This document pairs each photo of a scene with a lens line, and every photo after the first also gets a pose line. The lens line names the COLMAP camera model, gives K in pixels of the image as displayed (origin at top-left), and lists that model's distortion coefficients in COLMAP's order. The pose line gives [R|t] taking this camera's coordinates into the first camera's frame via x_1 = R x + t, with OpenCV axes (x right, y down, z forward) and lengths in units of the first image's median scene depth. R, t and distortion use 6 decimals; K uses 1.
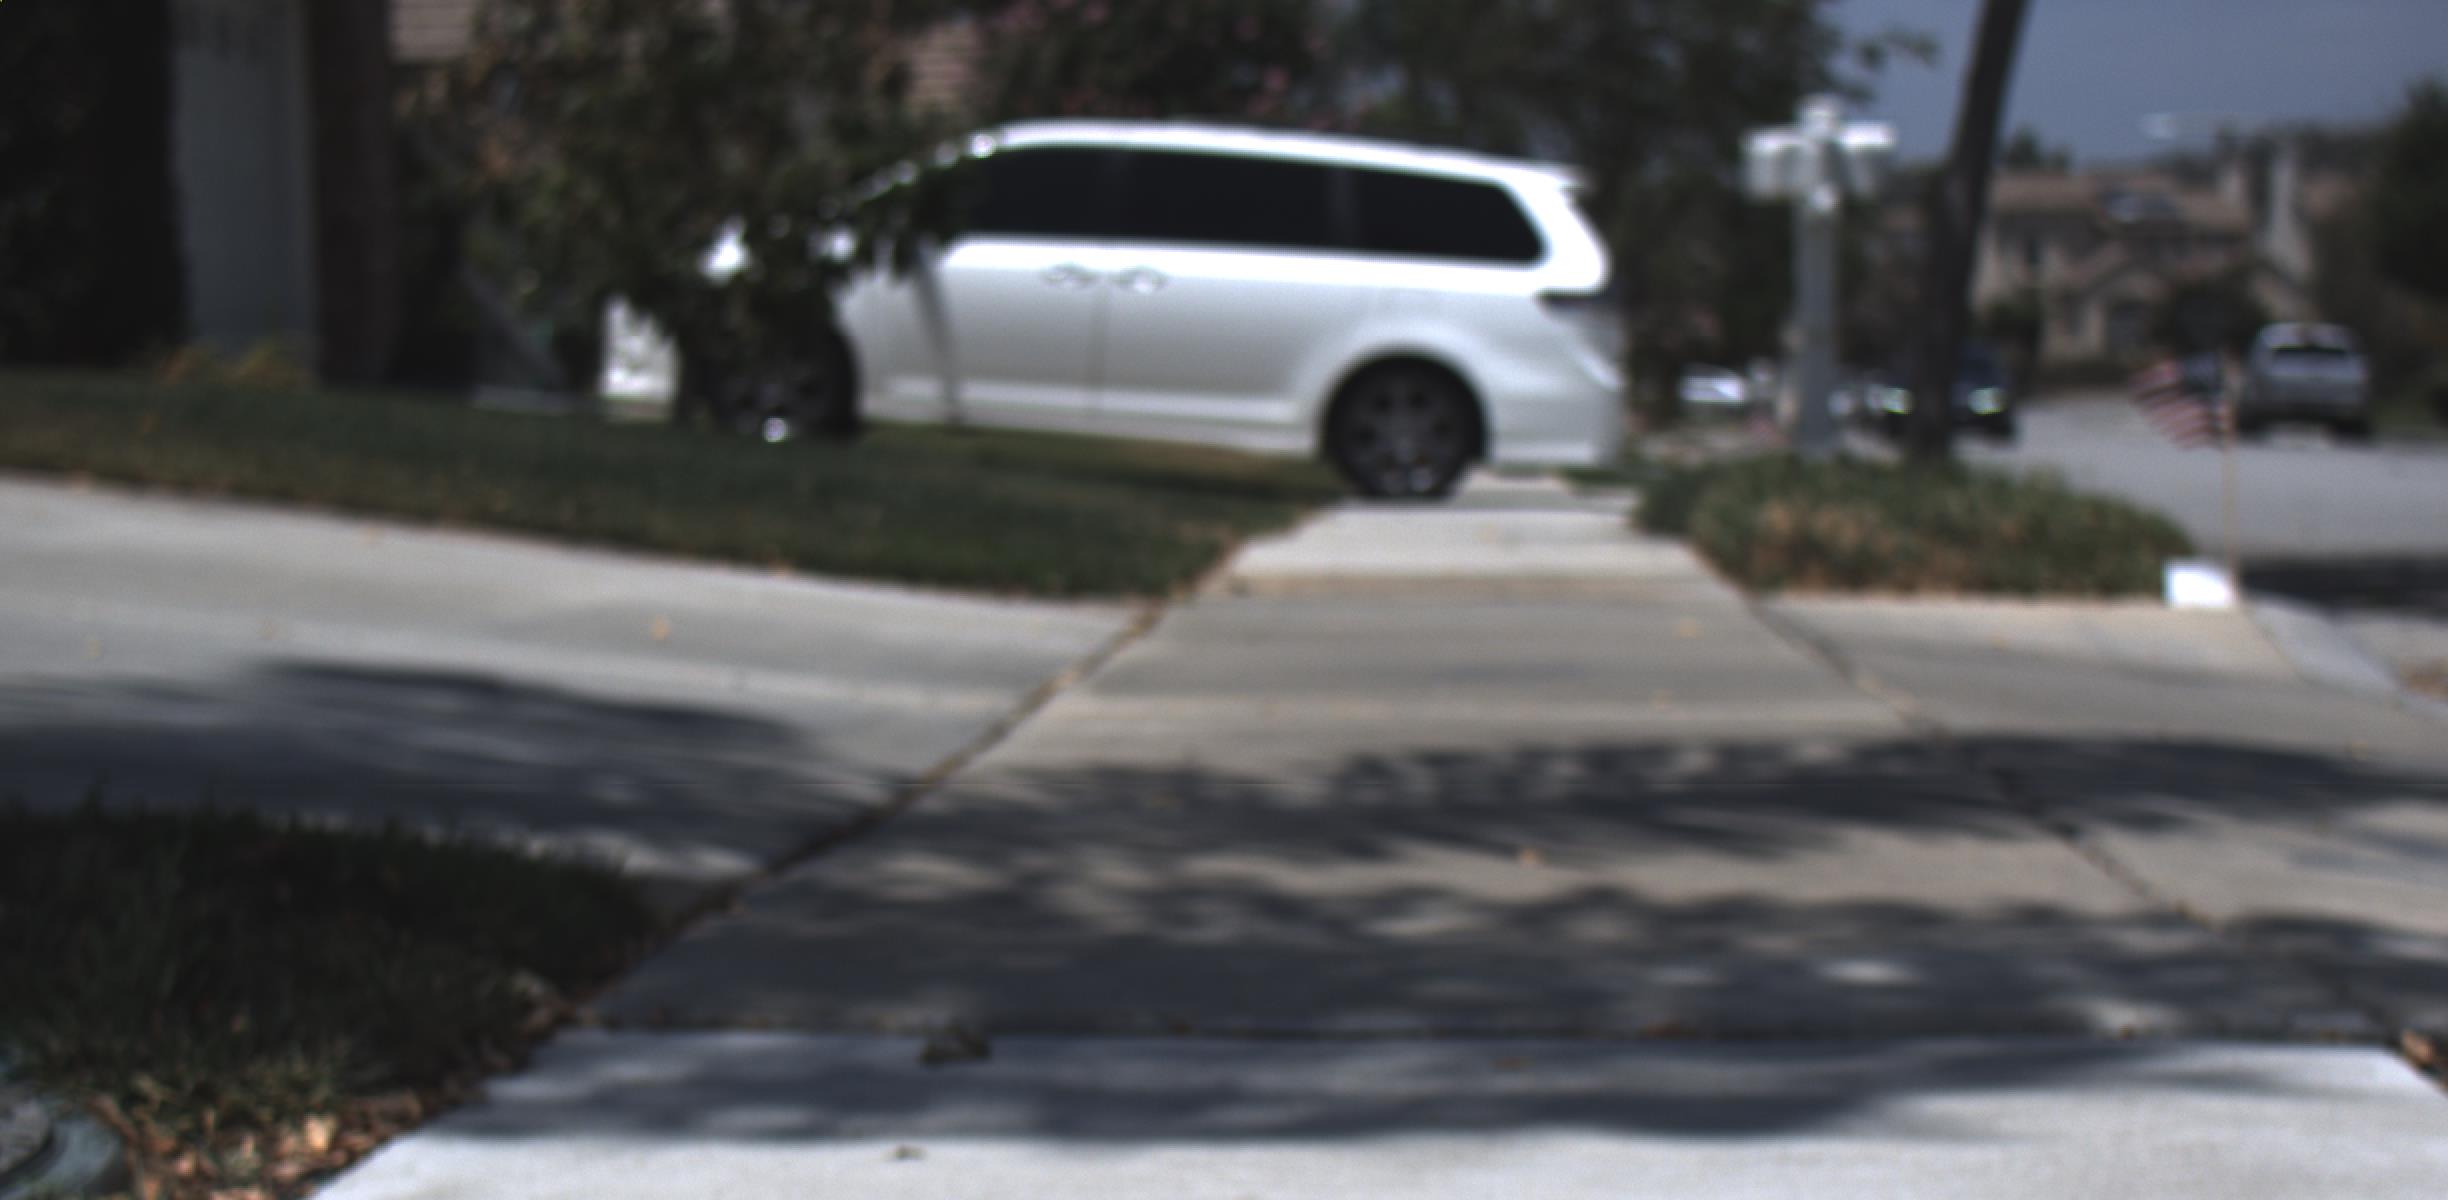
lens RADIAL K [[8718.1, 0, 1284.4], [0, 8718.1, 599.3], [0, 0, 1]] dist [0.886600, 0.000000]
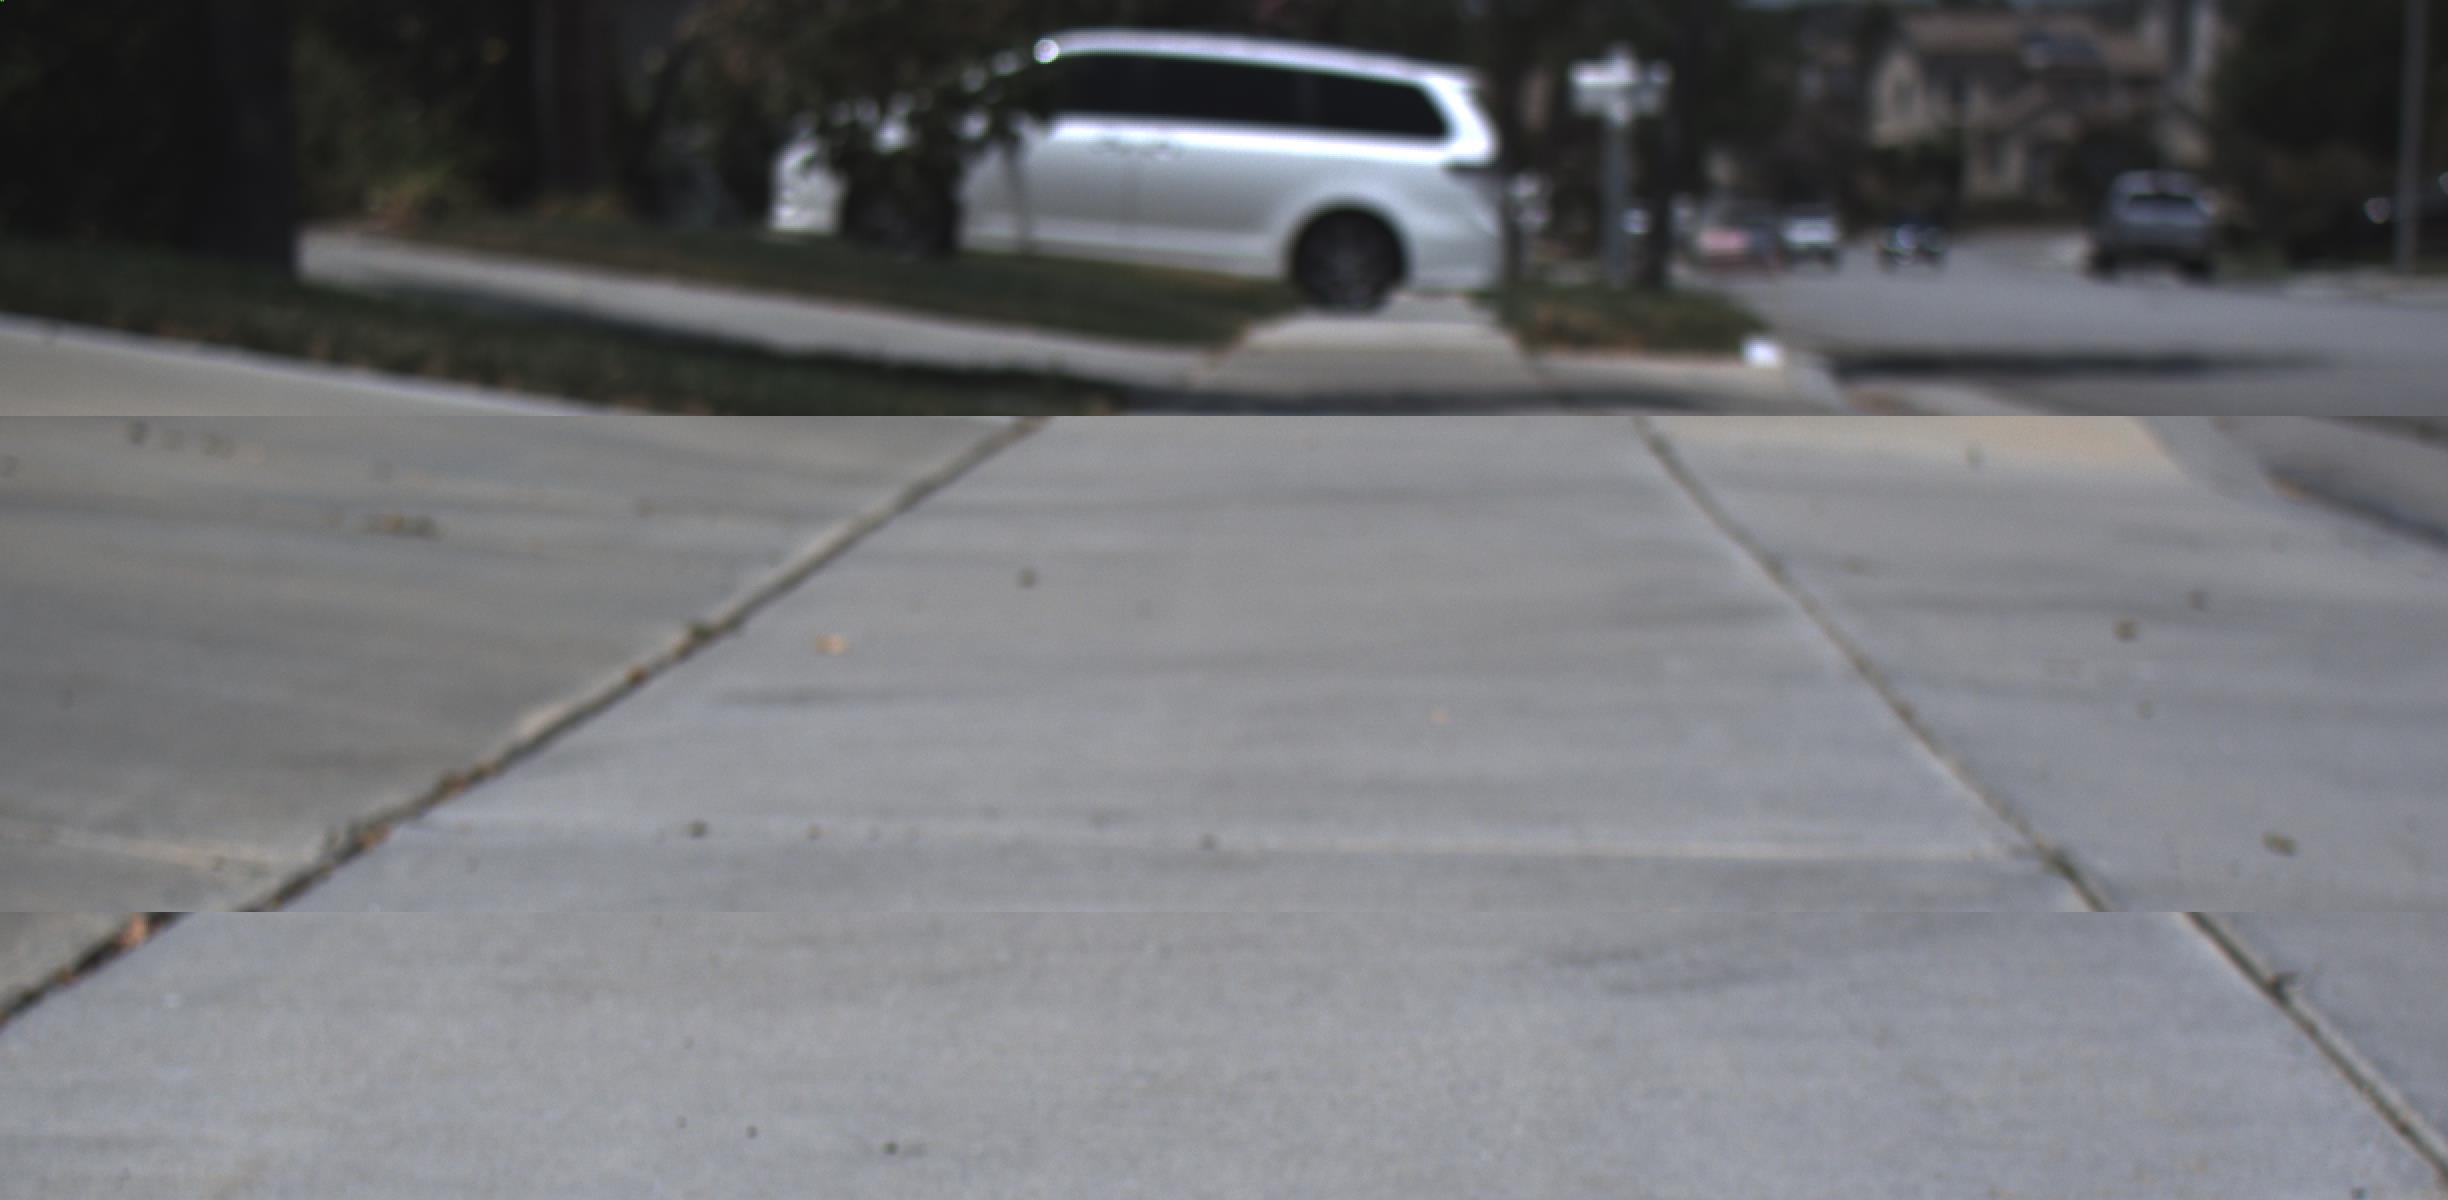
lens RADIAL K [[8718.1, 0, 1209.7], [0, 8718.1, 619.6], [0, 0, 1]] dist [0.886600, 0.000000]
pose [[0.999889, 0.014794, -0.001854, -0.004859], [-0.014749, 0.999638, 0.022510, 0.006961], [0.002186, -0.022480, 0.999745, -0.394792]]
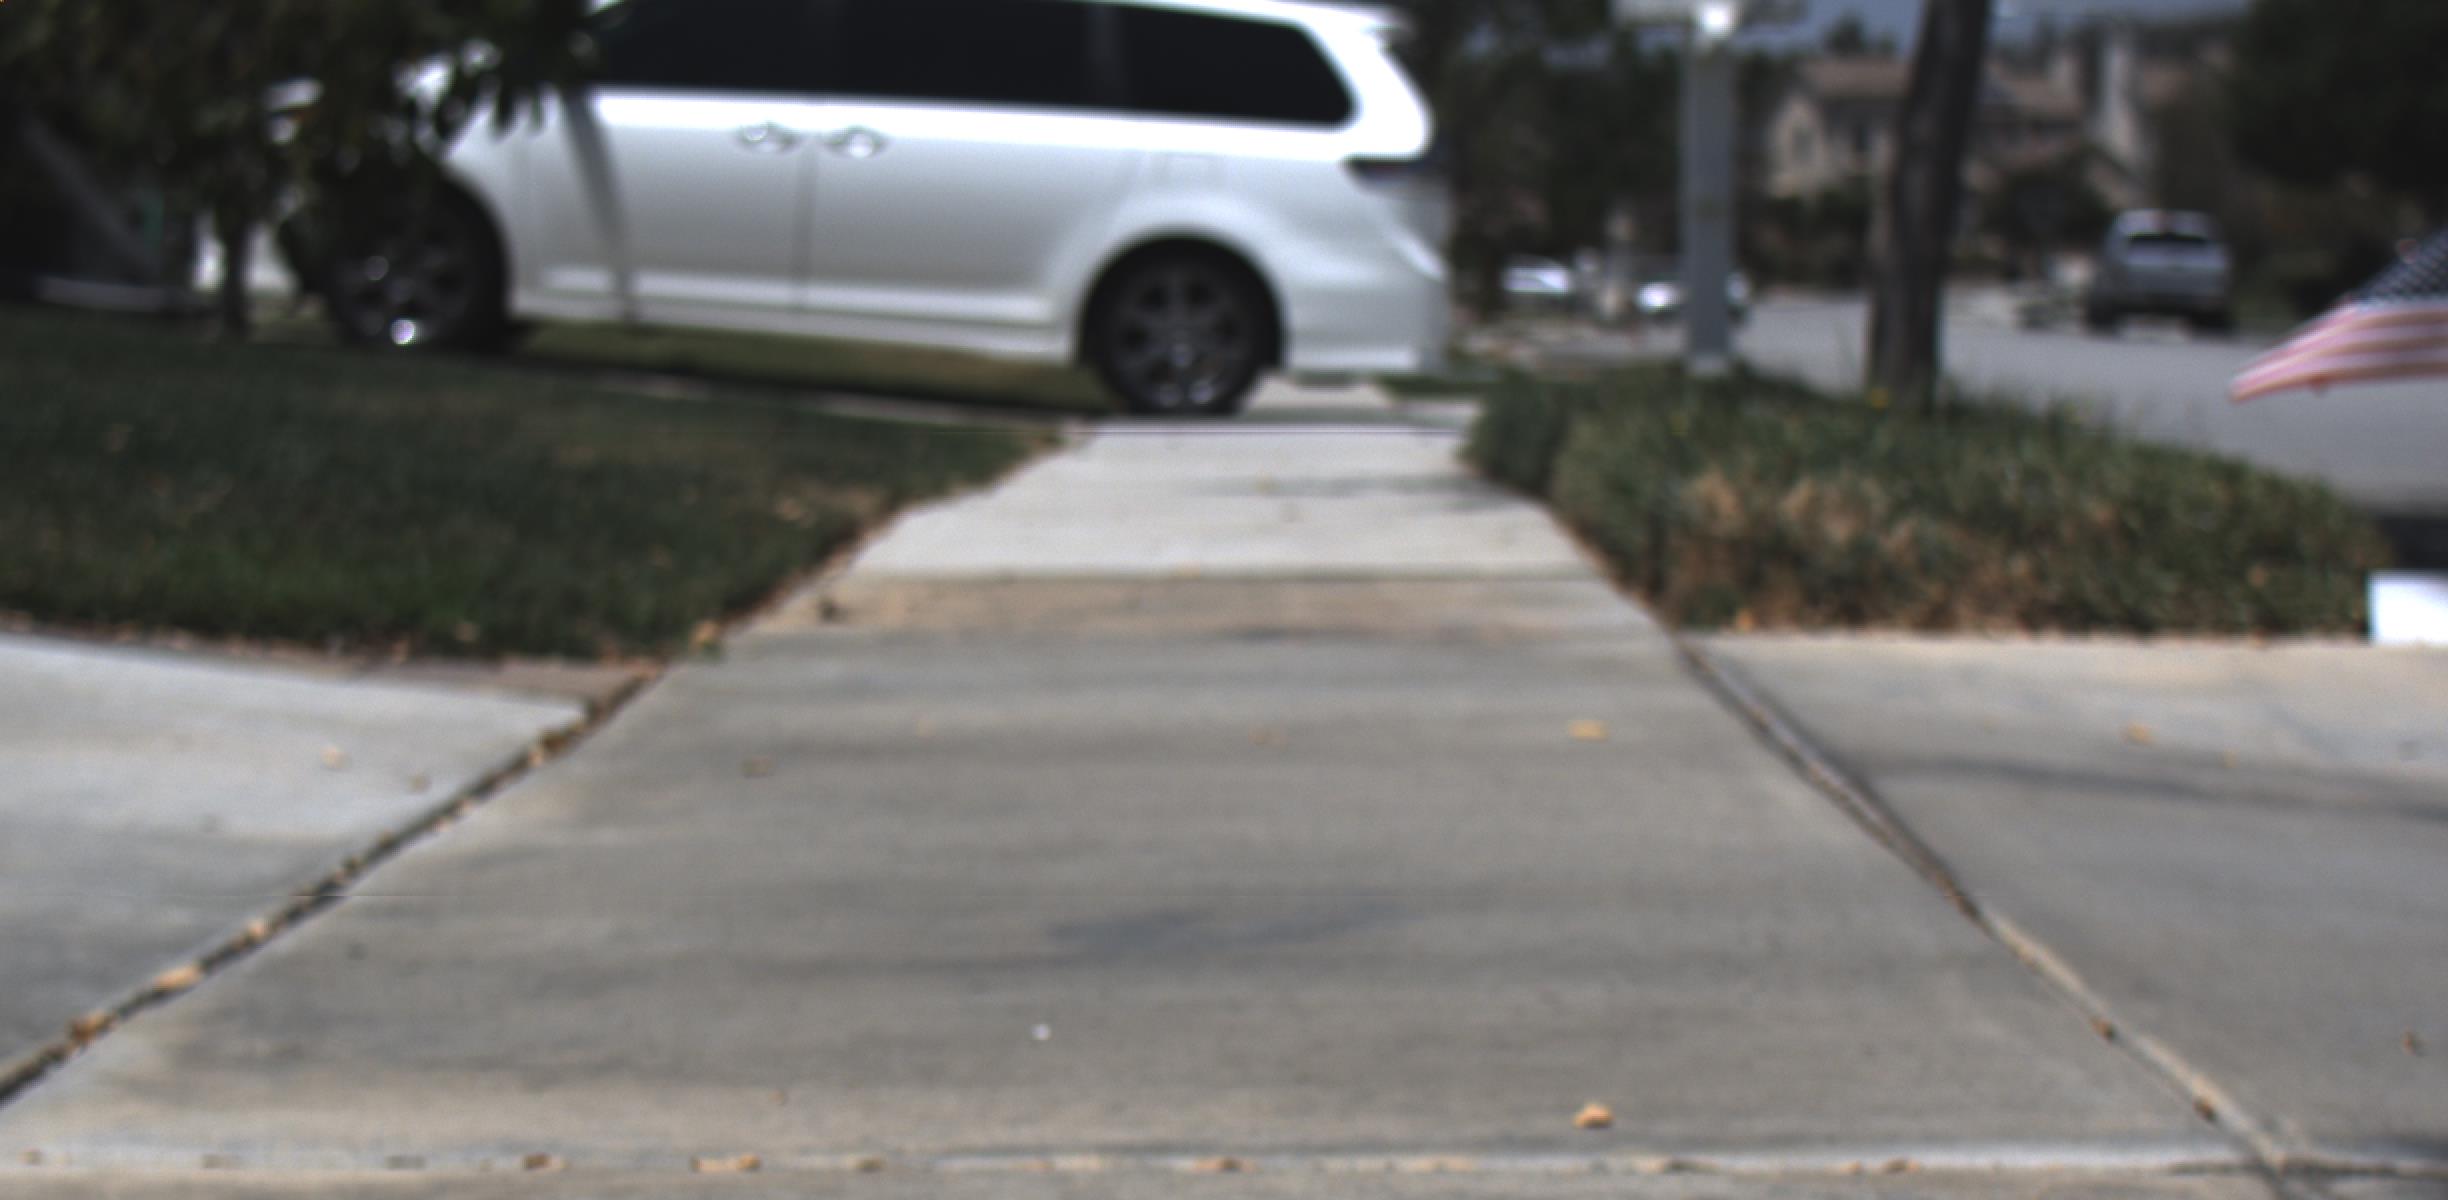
lens RADIAL K [[8718.1, 0, 1207.5], [0, 8718.1, 608.4], [0, 0, 1]] dist [0.886600, 0.000000]
pose [[0.999931, -0.000054, 0.011756, 0.006366], [-0.000106, 0.999907, 0.013648, -0.004502], [-0.011756, -0.013648, 0.999838, 0.178734]]
